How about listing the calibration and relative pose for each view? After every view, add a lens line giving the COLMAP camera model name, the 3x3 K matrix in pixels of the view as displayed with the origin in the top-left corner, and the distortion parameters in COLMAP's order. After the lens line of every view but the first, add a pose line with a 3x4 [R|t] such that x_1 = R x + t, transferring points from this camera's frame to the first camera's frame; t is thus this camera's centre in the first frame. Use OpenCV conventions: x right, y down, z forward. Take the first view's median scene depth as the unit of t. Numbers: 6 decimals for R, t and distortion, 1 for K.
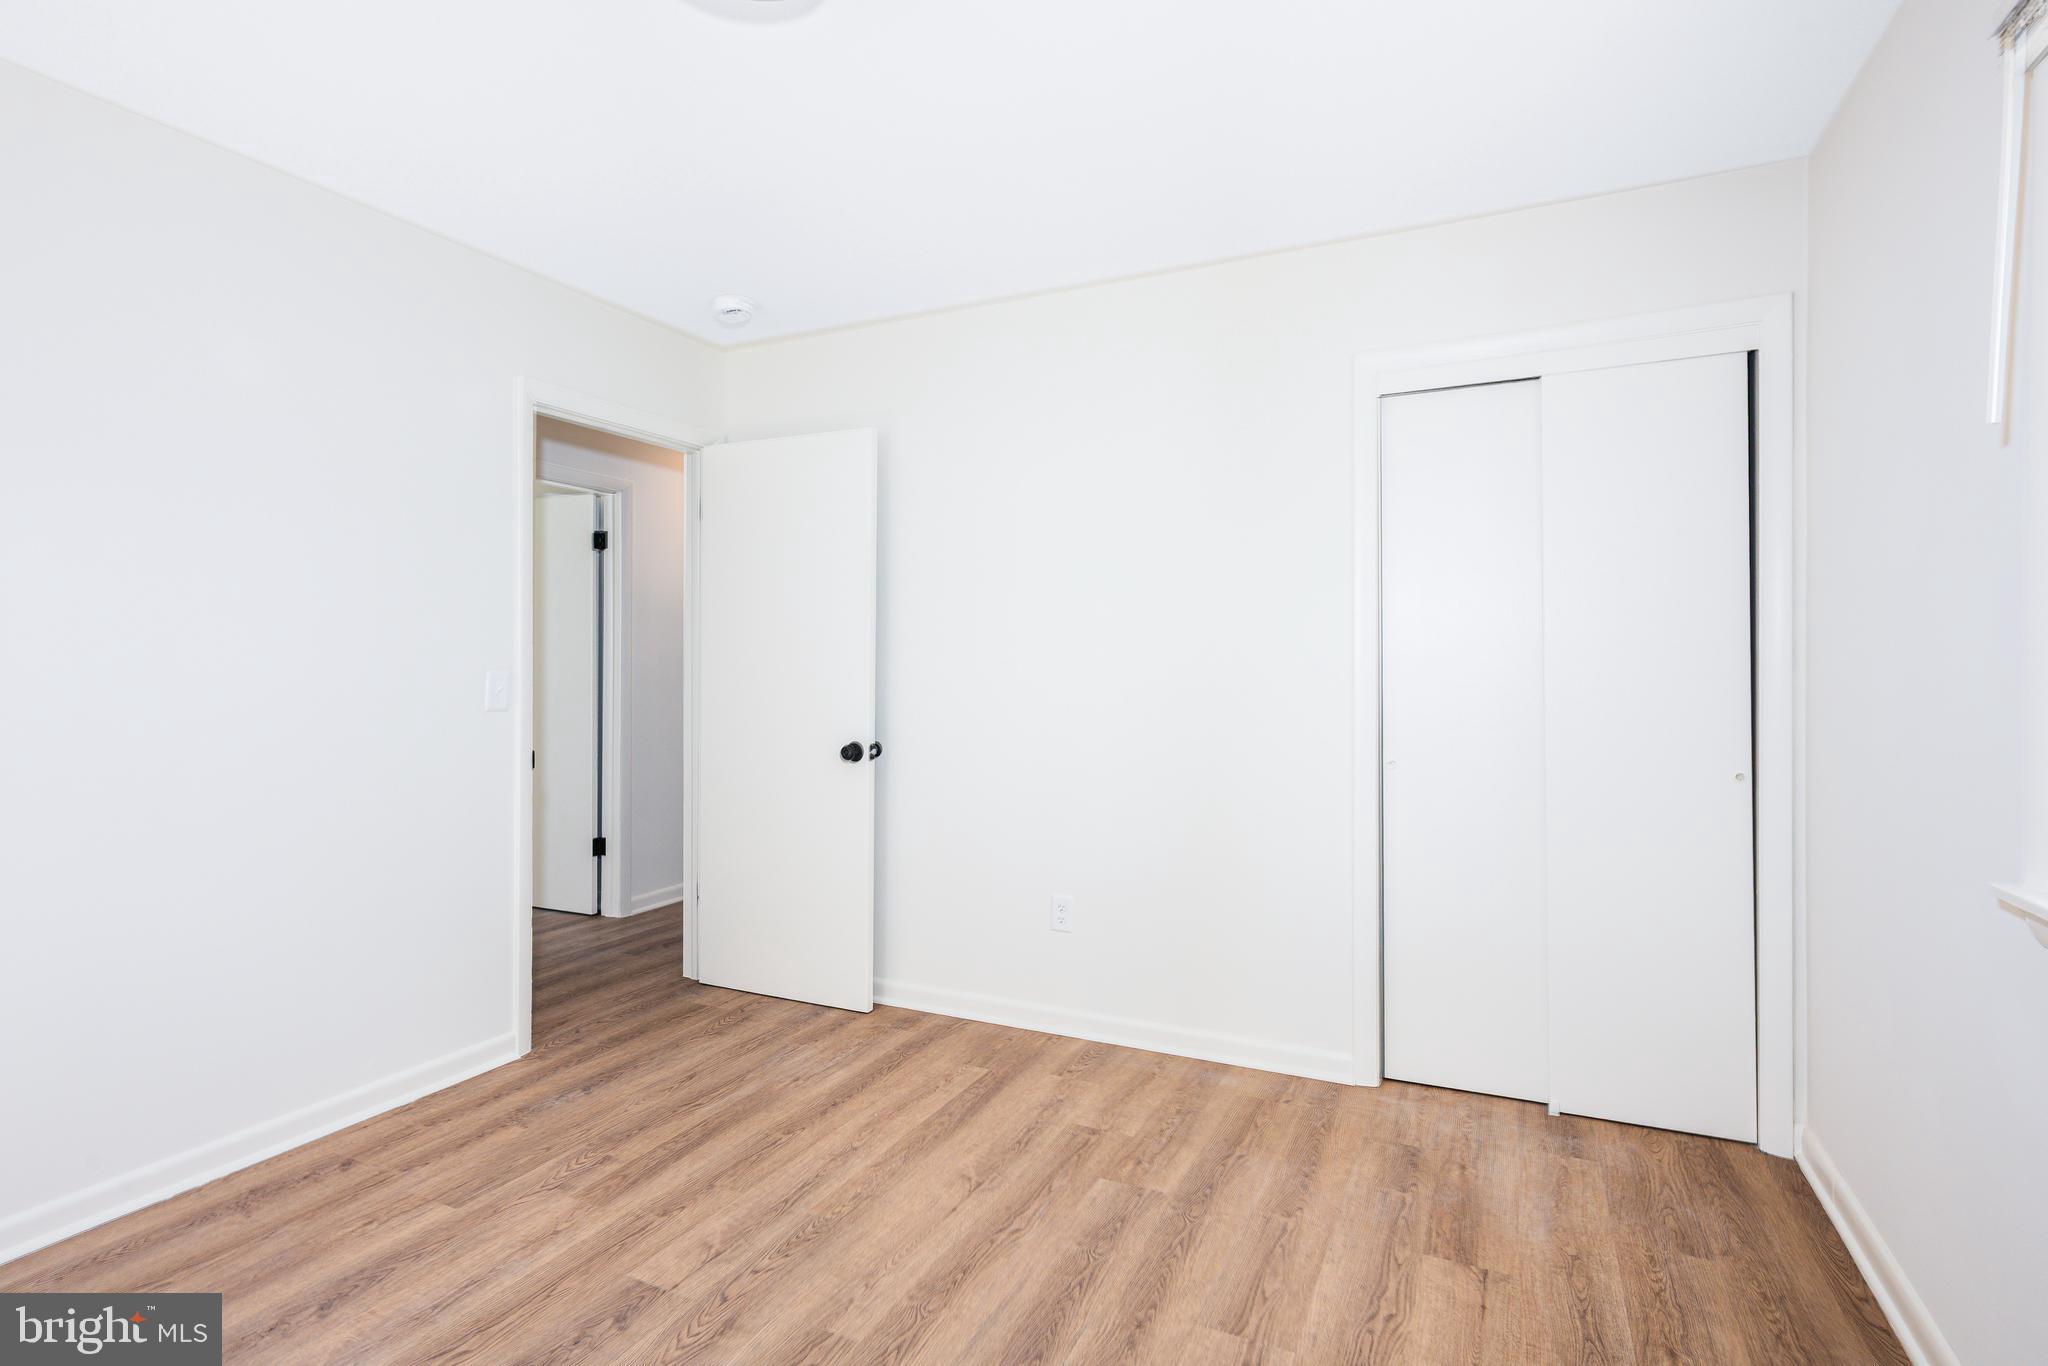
lens RADIAL K [[1007.5, 0, 1024.4], [0, 1007.5, 678.5], [0, 0, 1]] dist [0.003910, -0.000414]
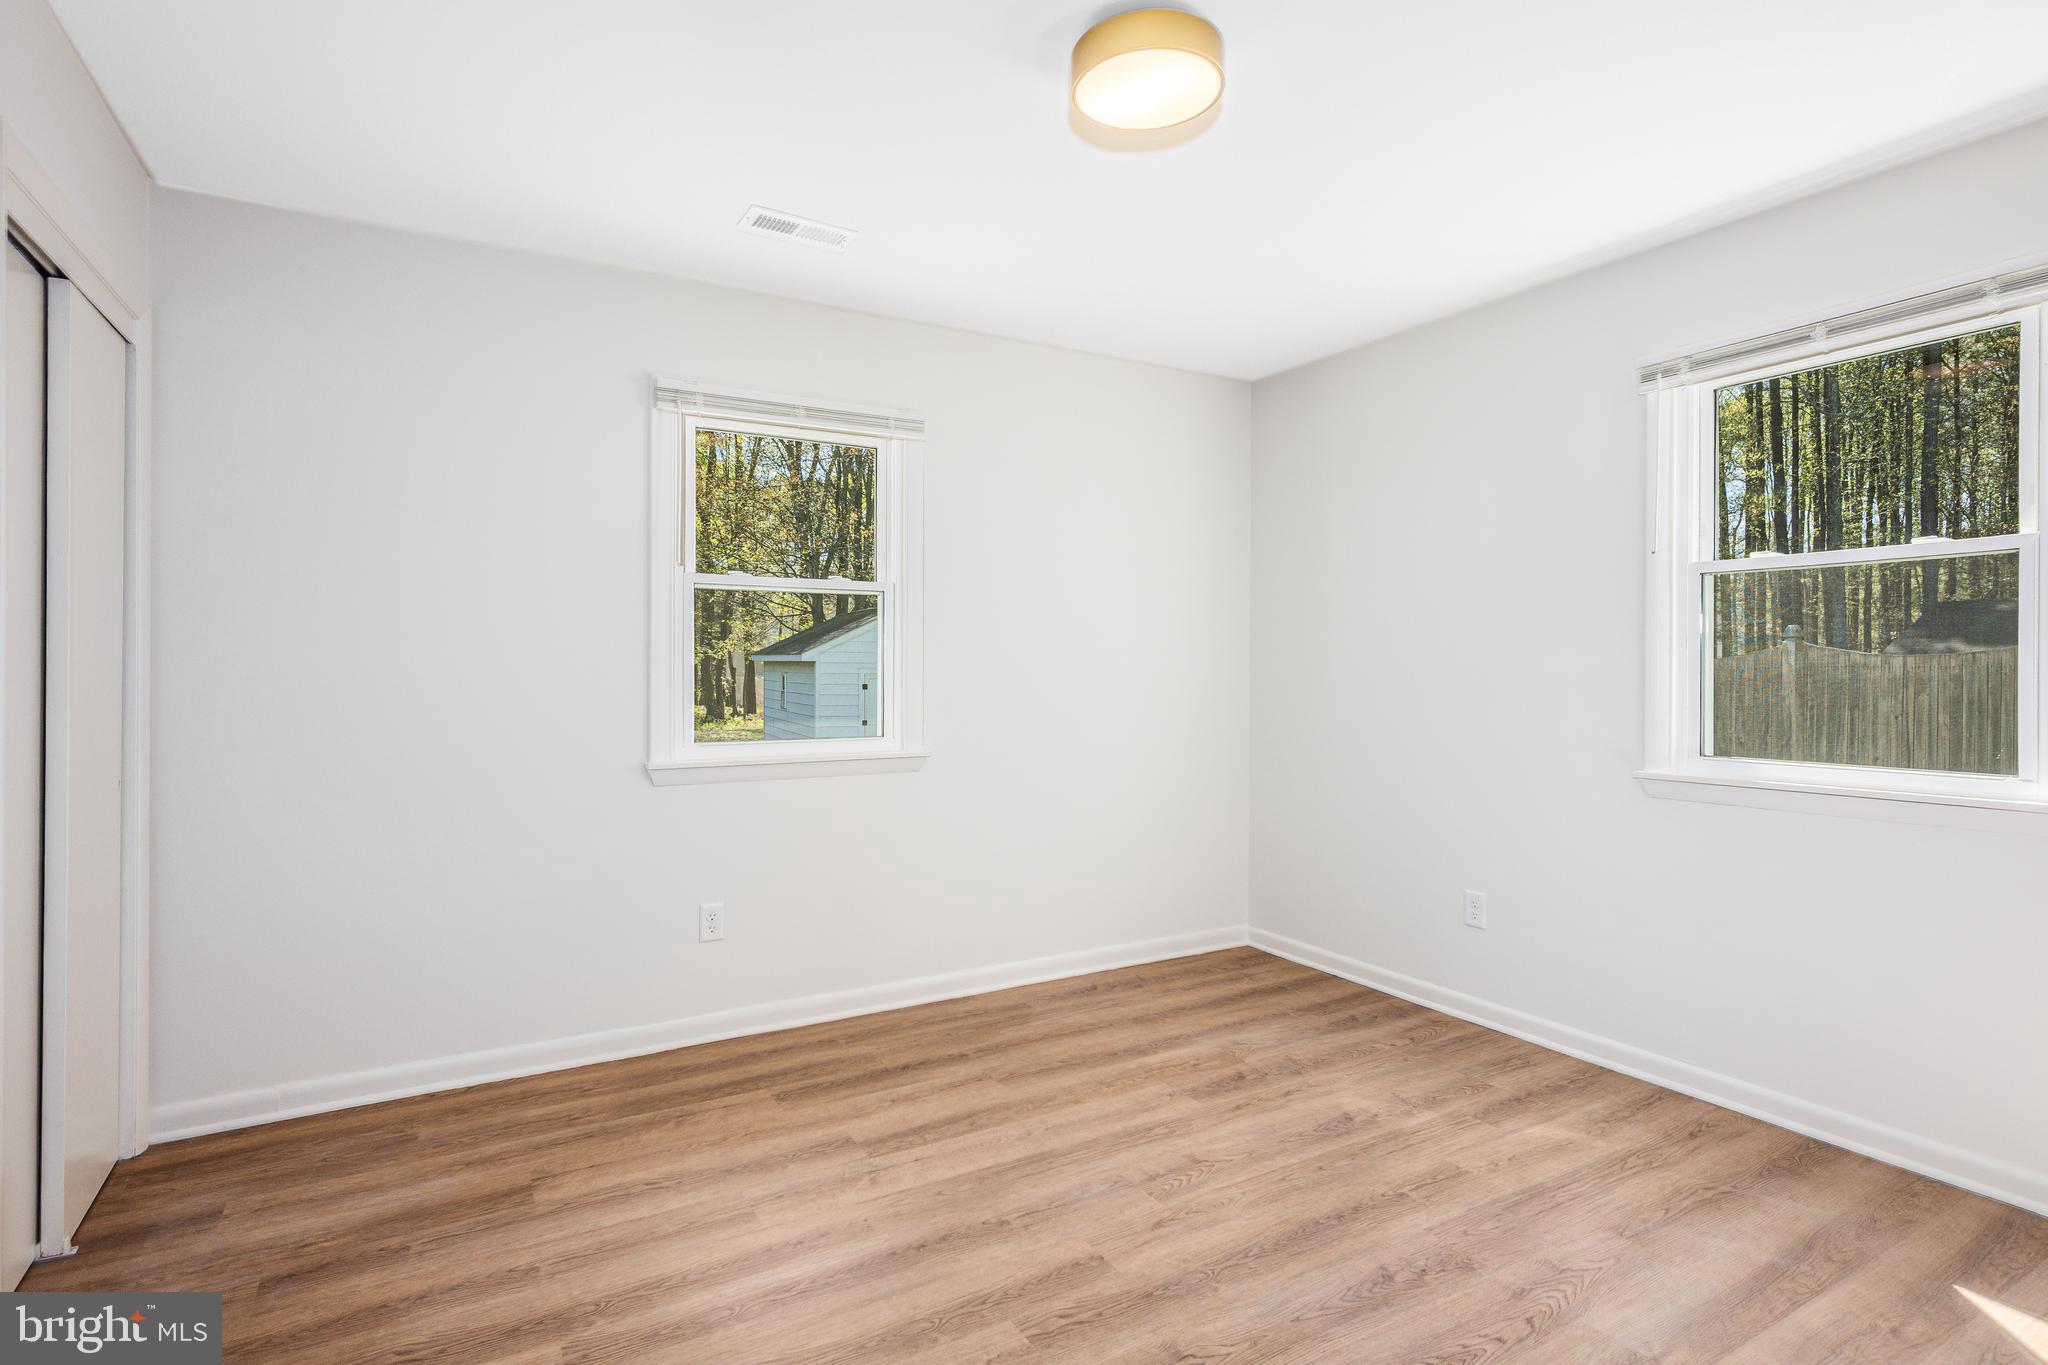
lens RADIAL K [[1007.5, 0, 1011.2], [0, 1007.5, 684.7], [0, 0, 1]] dist [0.003910, -0.000414]
pose [[-0.819519, -0.008643, 0.572987, -0.601020], [0.004245, 0.999767, 0.021151, -0.013129], [-0.573036, 0.019766, -0.819292, 1.467056]]
